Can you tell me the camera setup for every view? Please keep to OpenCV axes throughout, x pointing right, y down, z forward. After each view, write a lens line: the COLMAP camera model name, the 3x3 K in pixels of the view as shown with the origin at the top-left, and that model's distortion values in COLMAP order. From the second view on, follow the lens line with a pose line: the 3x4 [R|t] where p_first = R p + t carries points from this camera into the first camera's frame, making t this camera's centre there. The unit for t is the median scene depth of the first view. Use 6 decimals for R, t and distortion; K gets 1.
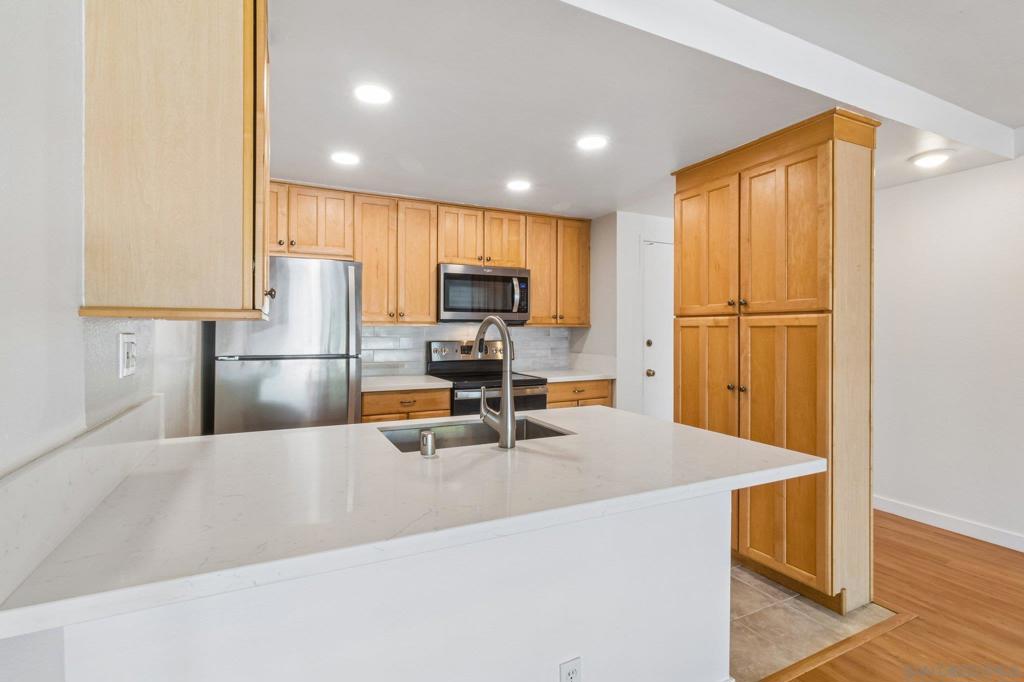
lens RADIAL K [[471.3, 0, 504.2], [0, 471.3, 328.6], [0, 0, 1]] dist [-0.000082, 0.000574]
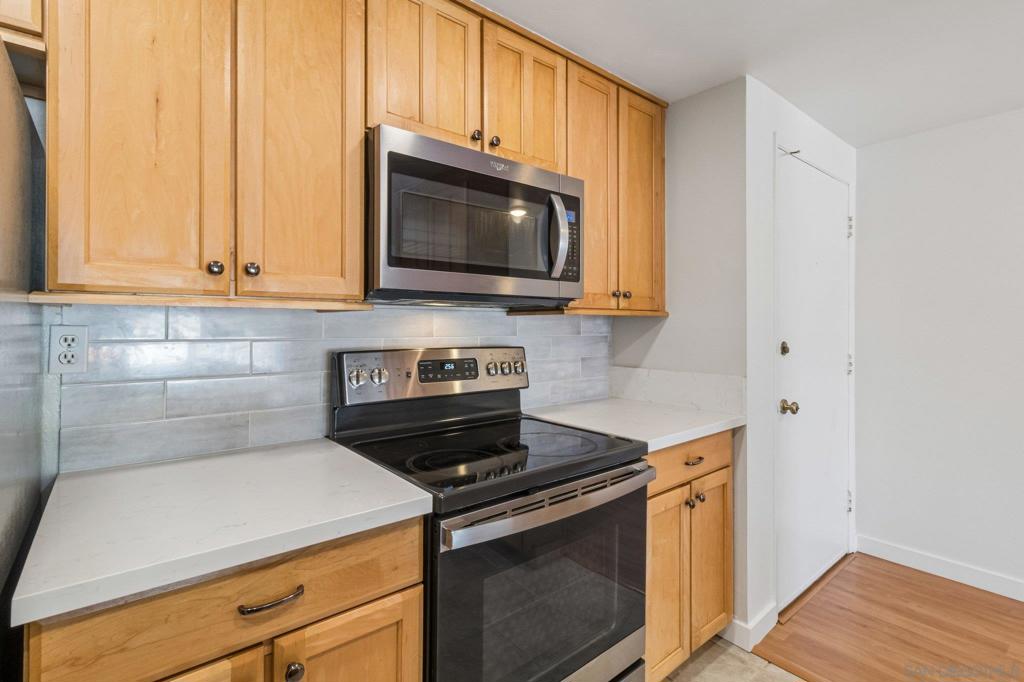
lens RADIAL K [[477.0, 0, 494.4], [0, 477.0, 324.4], [0, 0, 1]] dist [-0.037032, -0.000117]
pose [[0.976792, 0.000053, 0.214189, -0.124992], [-0.000304, 0.999999, 0.001137, 0.005085], [-0.214188, -0.001175, 0.976792, 0.644174]]
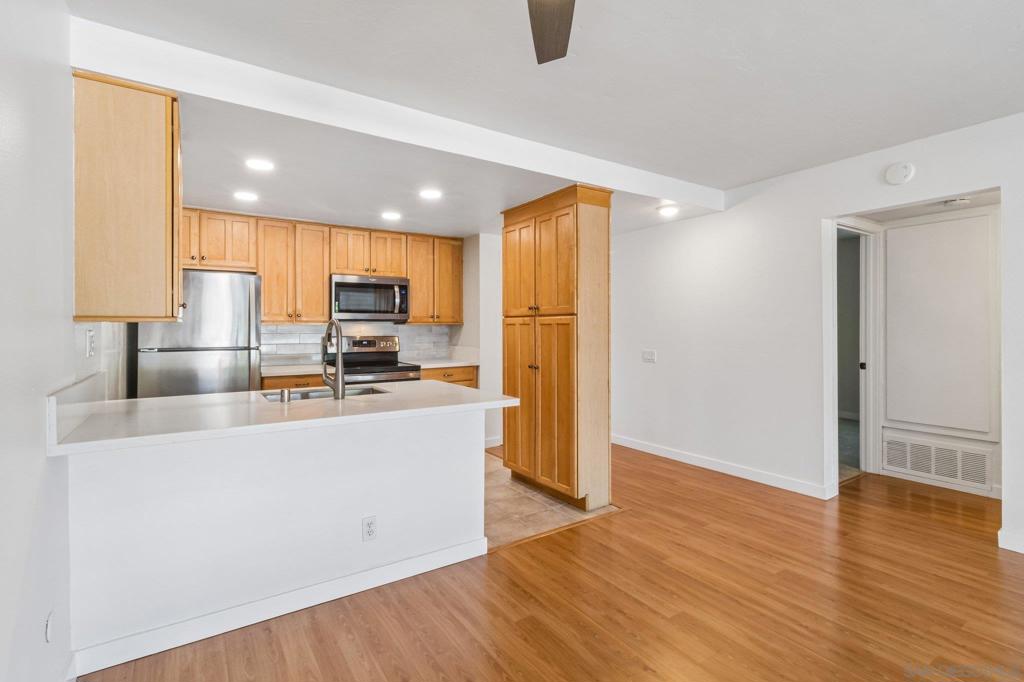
lens RADIAL K [[471.3, 0, 504.2], [0, 471.3, 328.6], [0, 0, 1]] dist [-0.000082, 0.000574]
pose [[0.991341, -0.004183, 0.131246, 0.150308], [0.003372, 0.999974, 0.006400, -0.000701], [-0.131270, -0.005902, 0.991329, -0.293240]]
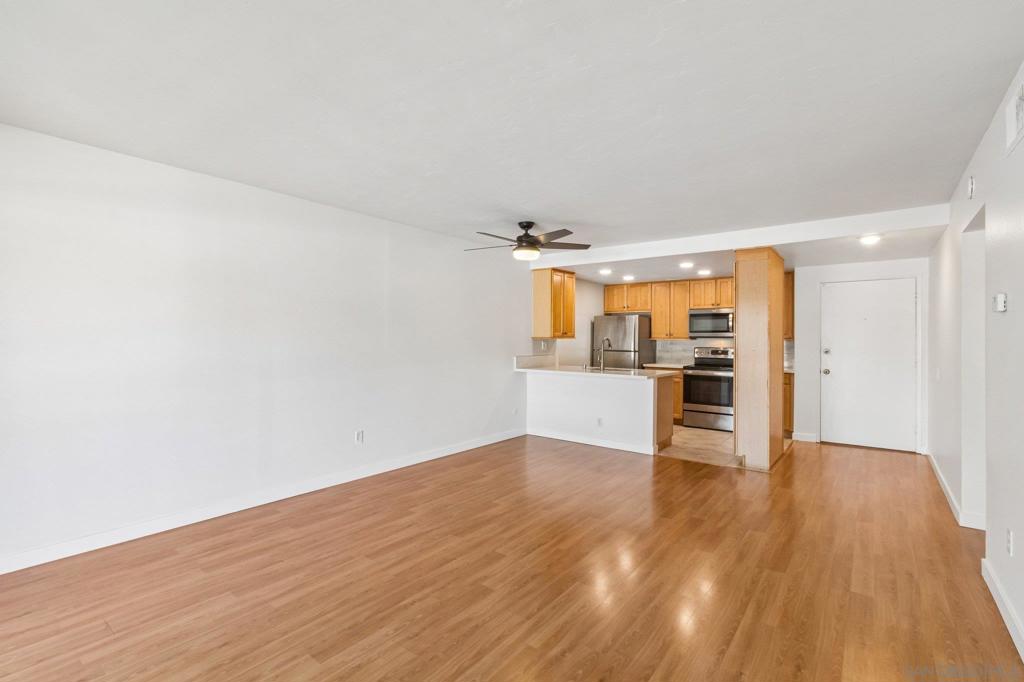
lens RADIAL K [[468.2, 0, 506.8], [0, 468.2, 340.1], [0, 0, 1]] dist [-0.002932, -0.000620]
pose [[0.441967, 0.001820, -0.897029, 1.347161], [-0.001883, 0.999998, 0.001101, -0.004207], [0.897029, 0.001202, 0.441970, -0.624922]]
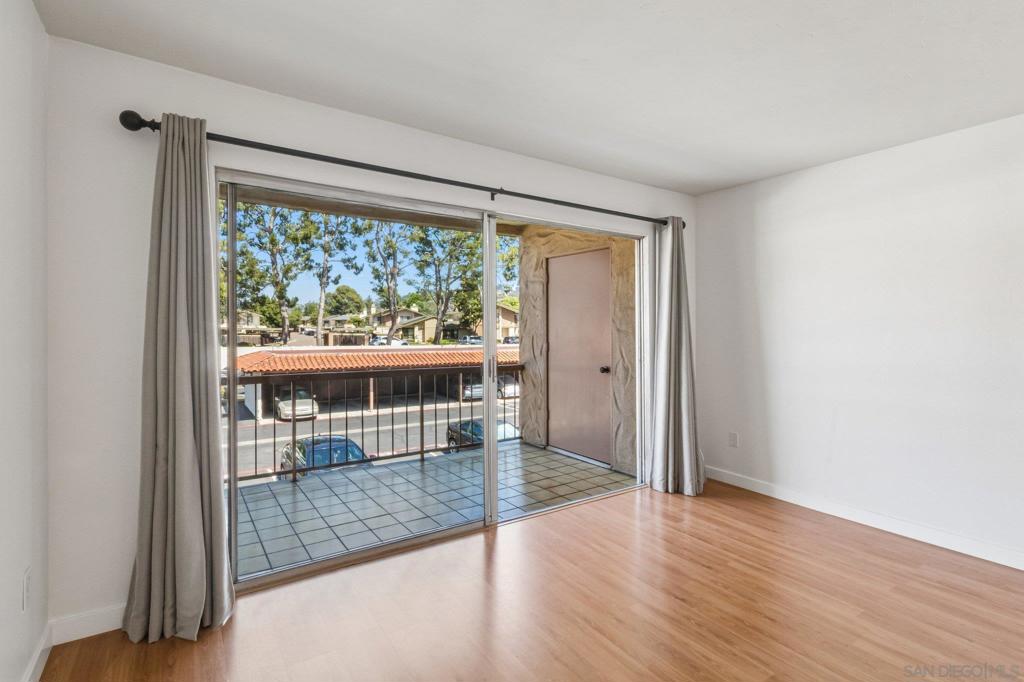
lens RADIAL K [[497.7, 0, 509.7], [0, 497.7, 336.0], [0, 0, 1]] dist [-0.001674, -0.000304]
pose [[-0.990191, -0.005100, -0.139624, 1.110445], [-0.007357, 0.999850, 0.015655, -0.004070], [0.139523, 0.016529, -0.990081, -0.100269]]
